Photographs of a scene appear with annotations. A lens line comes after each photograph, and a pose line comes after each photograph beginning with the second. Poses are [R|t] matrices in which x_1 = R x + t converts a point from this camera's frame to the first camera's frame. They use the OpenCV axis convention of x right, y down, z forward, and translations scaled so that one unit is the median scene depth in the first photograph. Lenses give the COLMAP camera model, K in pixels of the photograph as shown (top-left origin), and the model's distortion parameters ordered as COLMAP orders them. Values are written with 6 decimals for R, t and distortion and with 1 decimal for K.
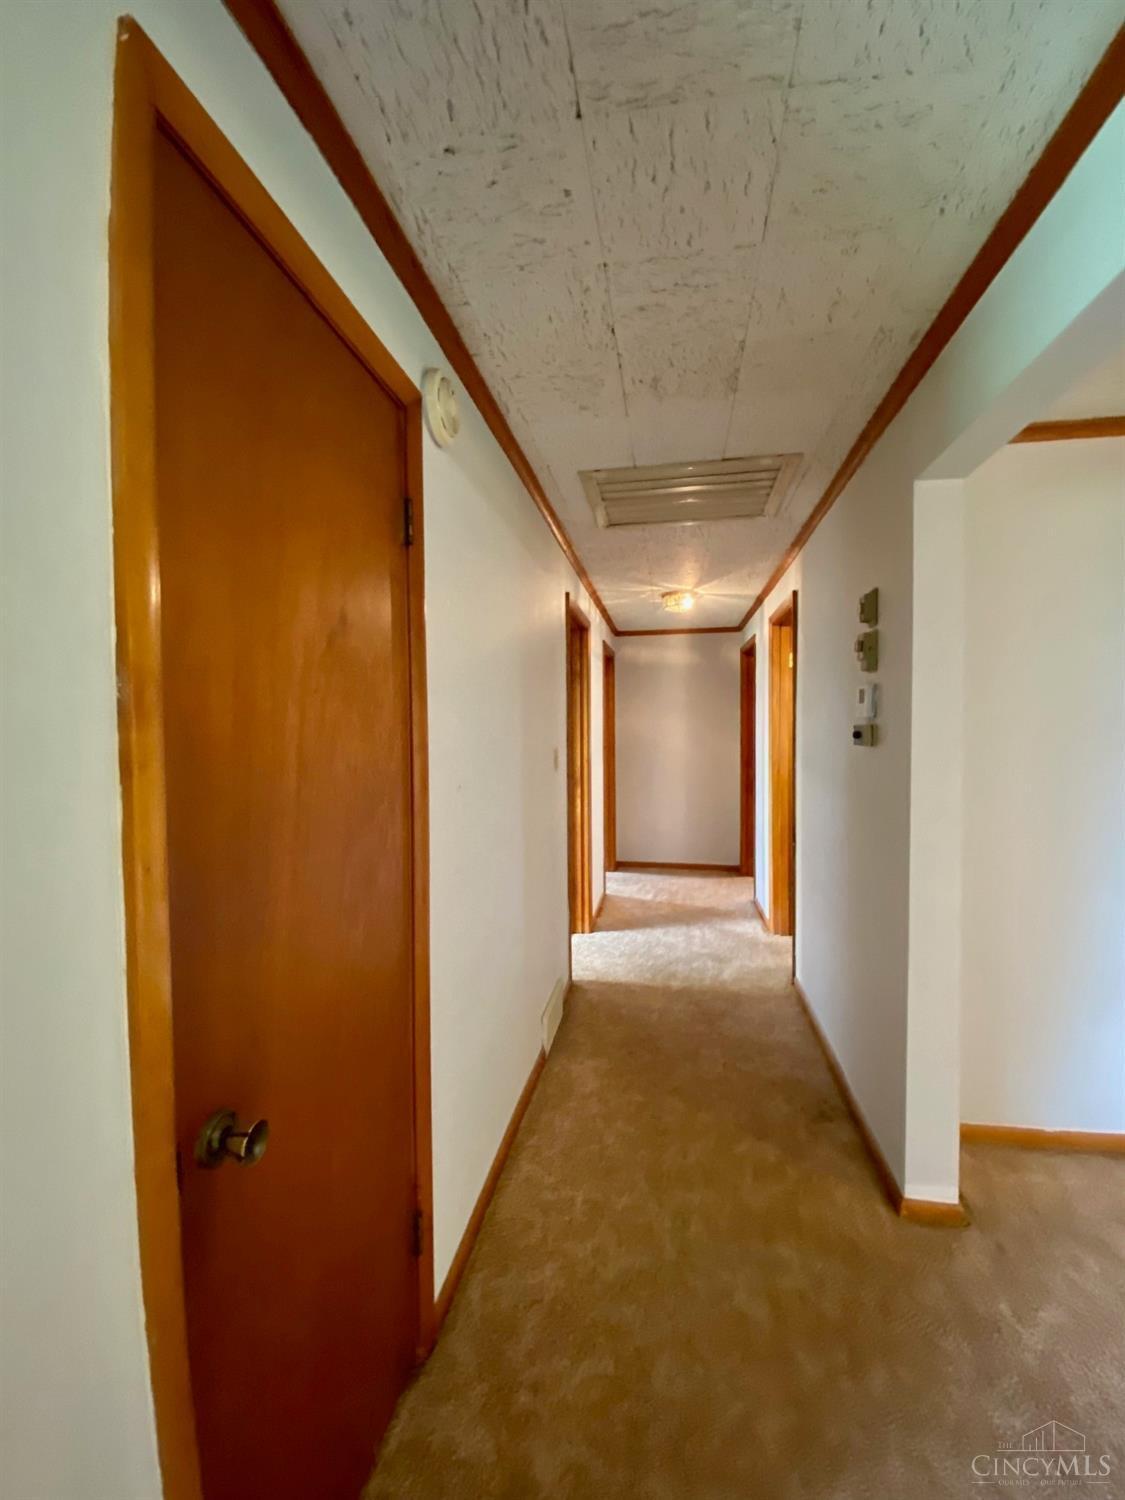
lens RADIAL K [[598.3, 0, 542.8], [0, 598.3, 741.5], [0, 0, 1]] dist [-0.000412, -0.012788]
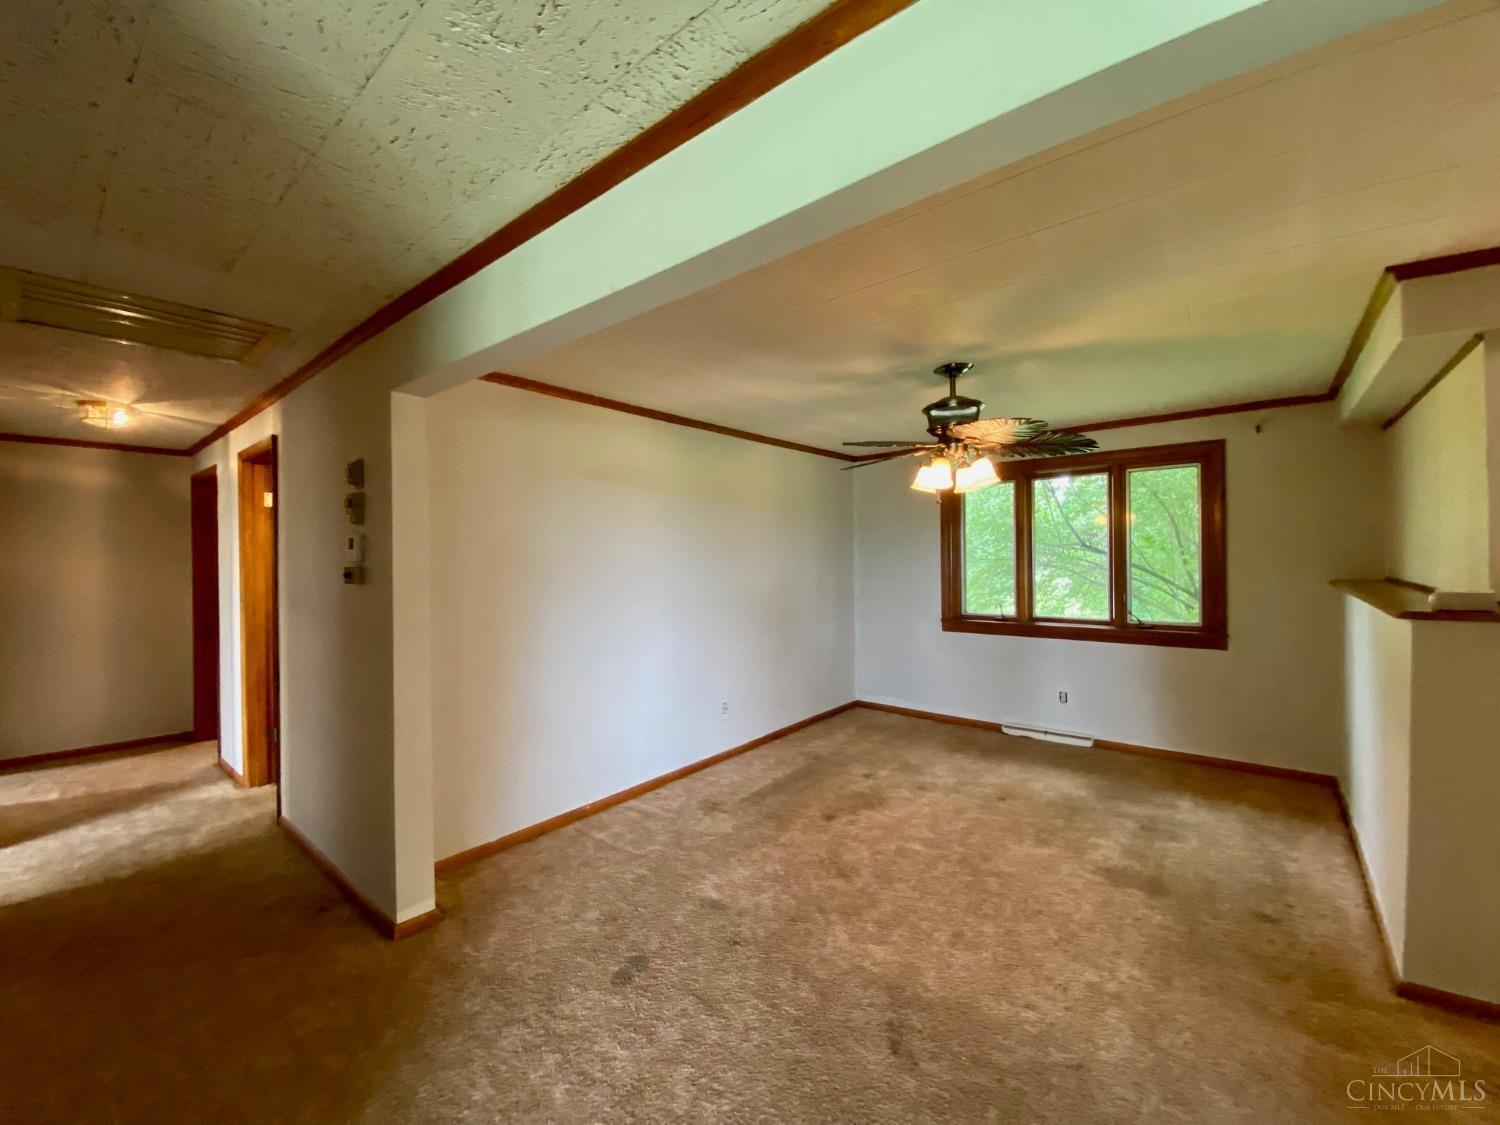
lens RADIAL K [[607.3, 0, 750.0], [0, 607.3, 562.5], [0, 0, 1]] dist [0.025199, -0.018949]
pose [[0.463759, -0.003224, 0.885956, -0.128485], [0.027683, 0.999558, -0.010854, -0.000283], [-0.885529, 0.029560, 0.463643, -0.198649]]
